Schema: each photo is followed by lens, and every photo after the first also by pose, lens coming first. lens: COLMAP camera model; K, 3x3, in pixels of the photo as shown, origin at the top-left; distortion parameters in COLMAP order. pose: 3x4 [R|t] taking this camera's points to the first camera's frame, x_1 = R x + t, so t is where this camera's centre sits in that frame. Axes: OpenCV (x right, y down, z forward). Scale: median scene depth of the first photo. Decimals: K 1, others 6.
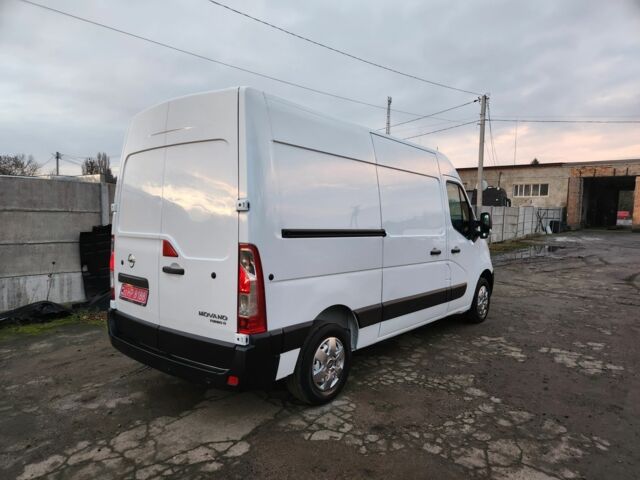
lens RADIAL K [[437.1, 0, 322.9], [0, 437.1, 239.9], [0, 0, 1]] dist [0.005827, -0.011369]
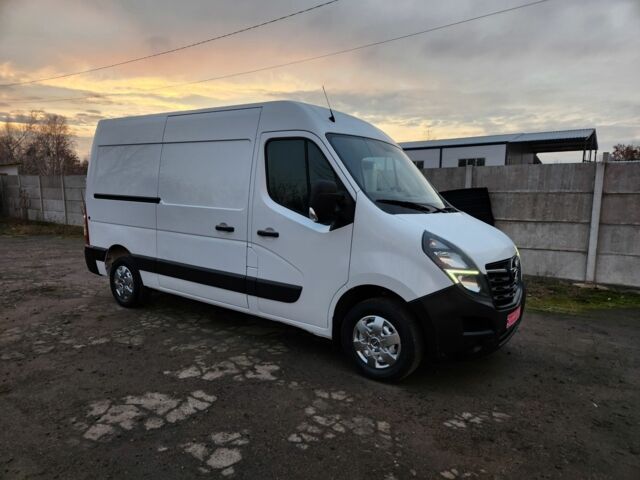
lens RADIAL K [[437.1, 0, 317.6], [0, 437.1, 244.5], [0, 0, 1]] dist [0.005827, -0.011369]
pose [[0.068891, 0.106398, -0.991934, 1.432278], [-0.072384, 0.992209, 0.101401, -0.051841], [0.994995, 0.064814, 0.076056, 1.411234]]
